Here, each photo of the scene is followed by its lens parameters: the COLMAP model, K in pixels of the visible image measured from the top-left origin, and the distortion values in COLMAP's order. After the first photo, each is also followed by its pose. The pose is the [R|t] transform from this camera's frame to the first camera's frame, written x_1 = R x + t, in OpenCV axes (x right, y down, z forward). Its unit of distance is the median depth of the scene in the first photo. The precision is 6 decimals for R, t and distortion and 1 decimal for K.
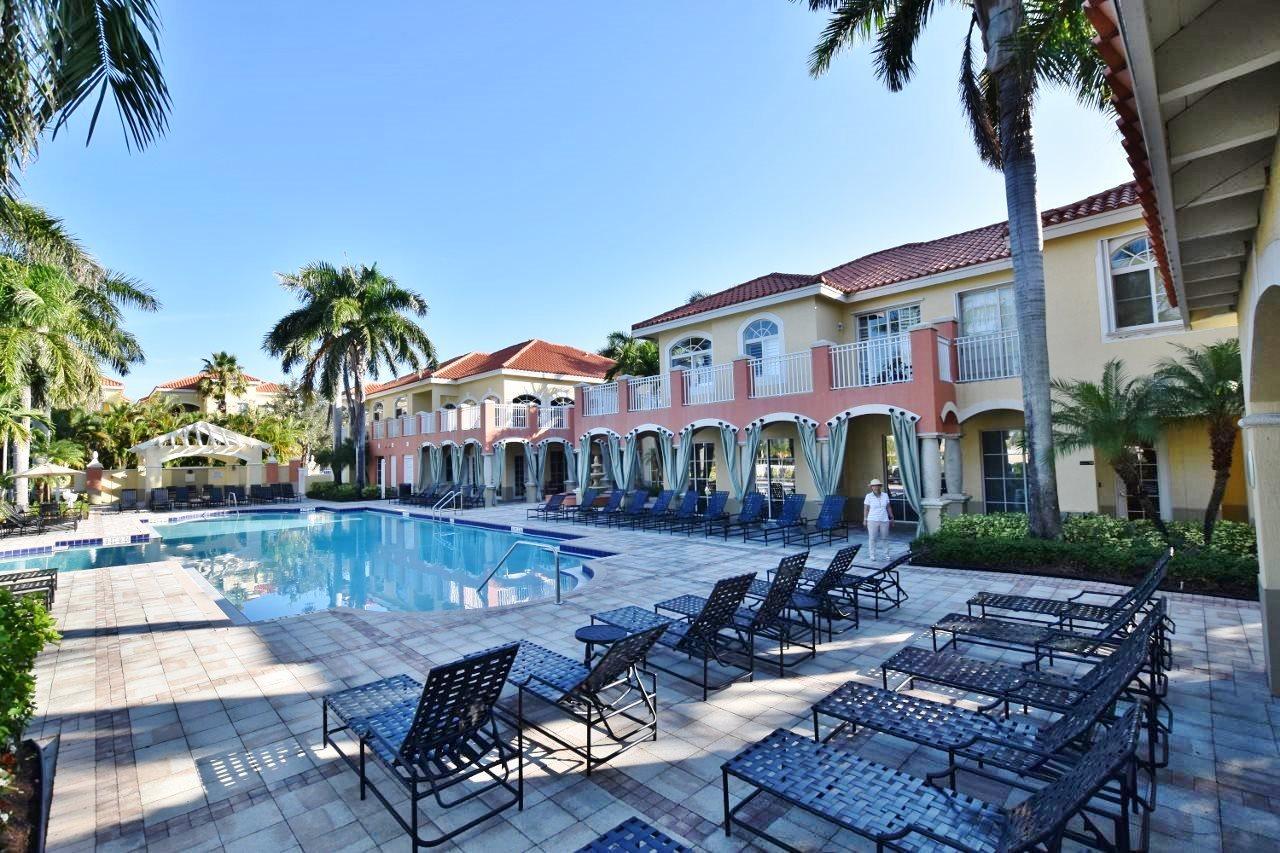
lens RADIAL K [[564.5, 0, 638.6], [0, 564.5, 424.6], [0, 0, 1]] dist [-0.027059, 0.002806]
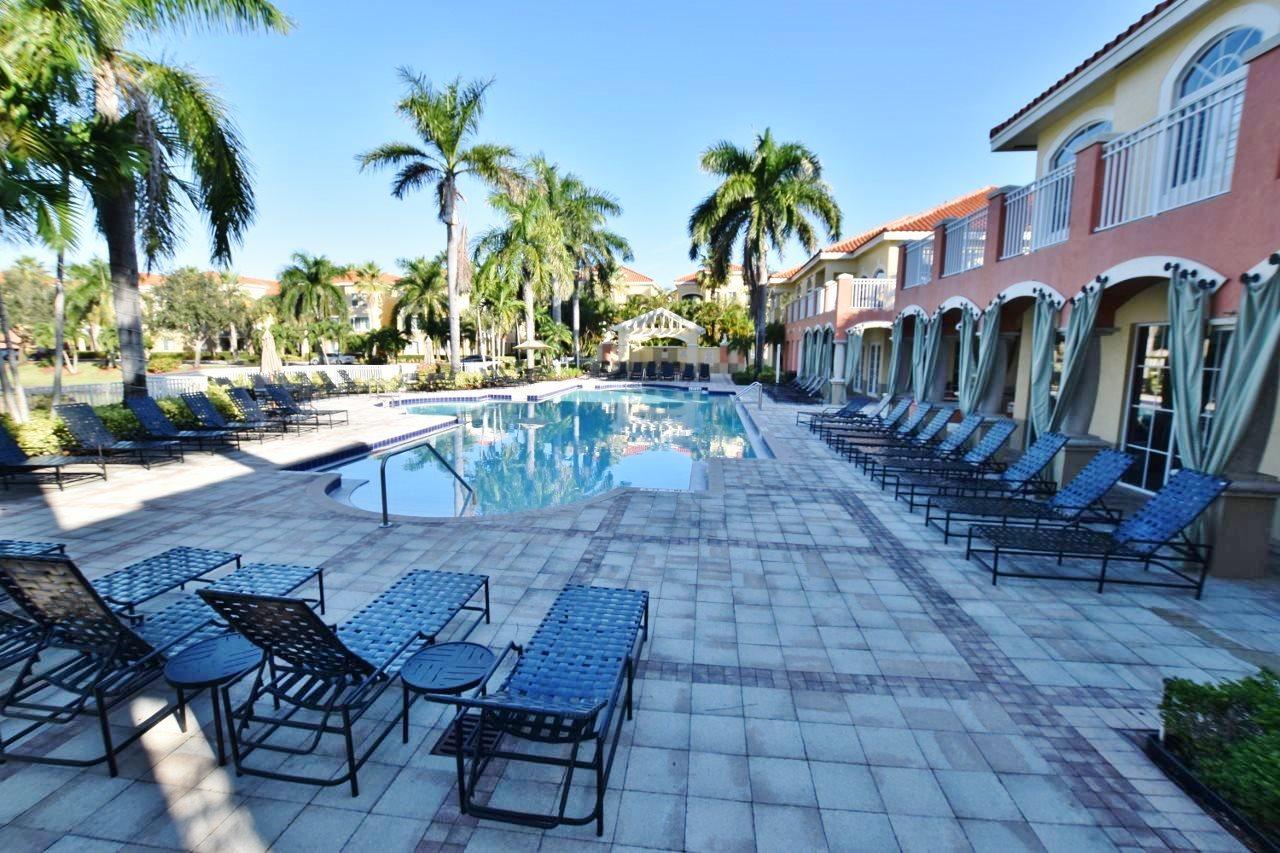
lens RADIAL K [[564.5, 0, 634.6], [0, 564.5, 426.5], [0, 0, 1]] dist [-0.027059, 0.002806]
pose [[0.618134, 0.145481, -0.772493, 0.184788], [0.012210, 0.980829, 0.194487, 0.009368], [0.785978, -0.129651, 0.604507, 0.230122]]
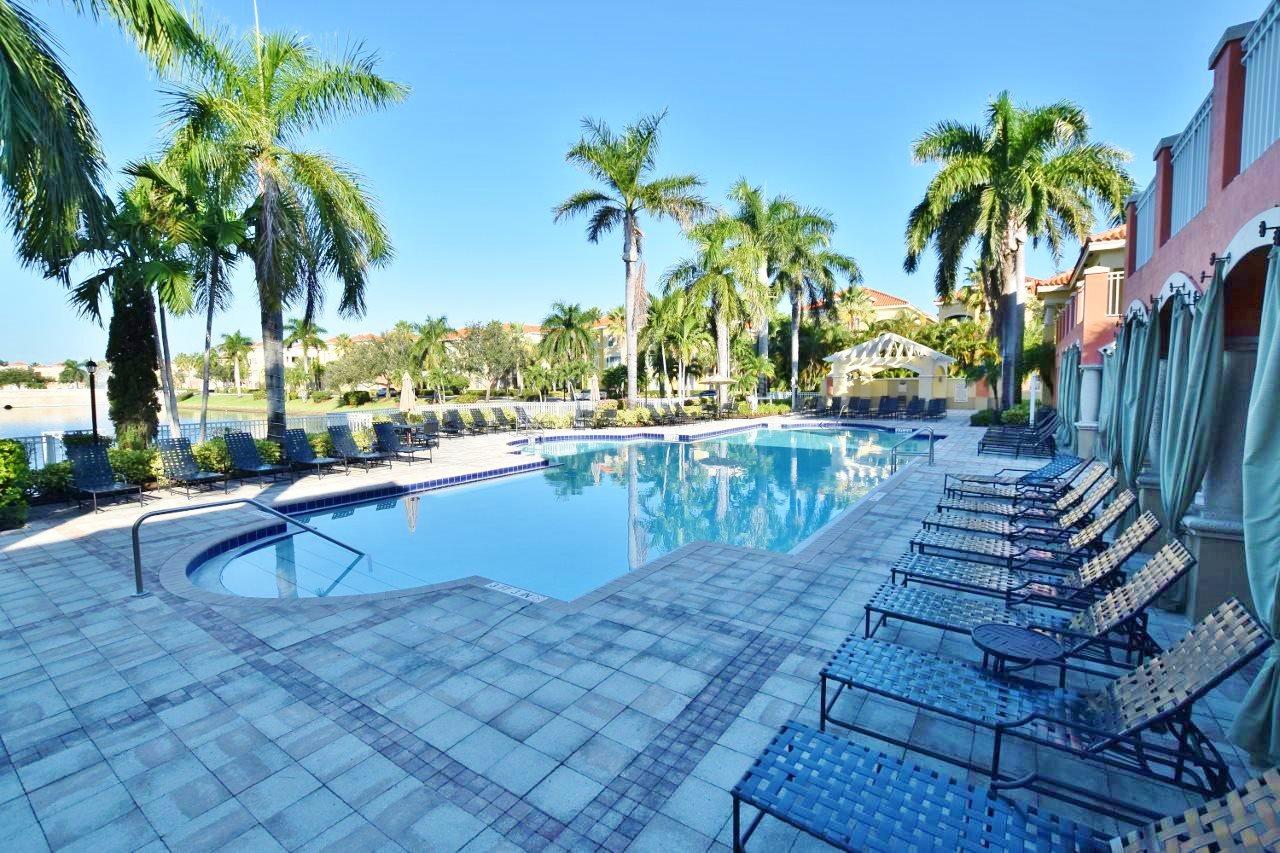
lens RADIAL K [[564.5, 0, 635.4], [0, 564.5, 423.2], [0, 0, 1]] dist [-0.027059, 0.002806]
pose [[0.188073, 0.101060, -0.976942, 0.171342], [0.055458, 0.992012, 0.113296, 0.019179], [0.980588, -0.075487, 0.180966, 0.425040]]
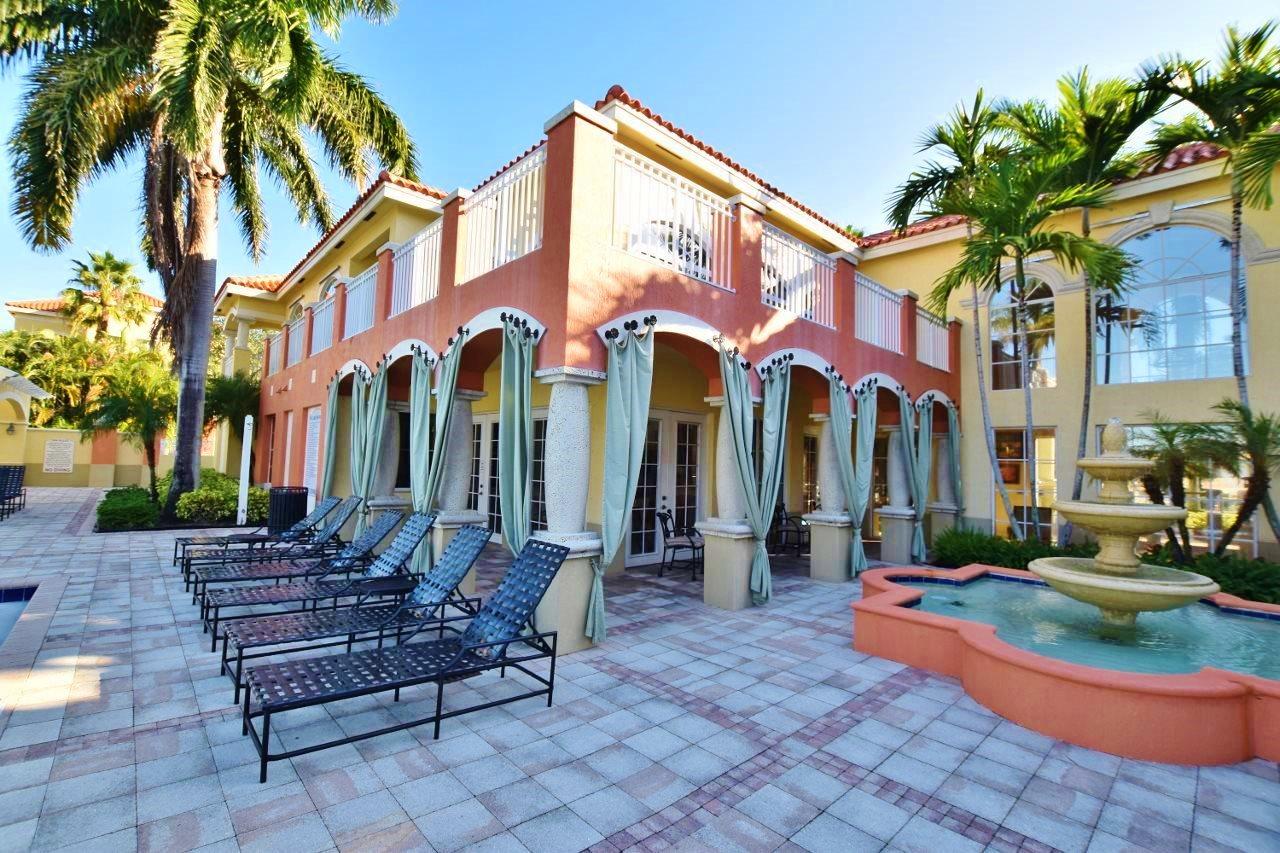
lens RADIAL K [[564.5, 0, 636.7], [0, 564.5, 419.7], [0, 0, 1]] dist [-0.027059, 0.002806]
pose [[0.997809, 0.055282, -0.036348, -0.219705], [-0.055913, 0.998298, -0.016576, 0.064210], [0.035369, 0.018572, 0.999202, 0.744815]]
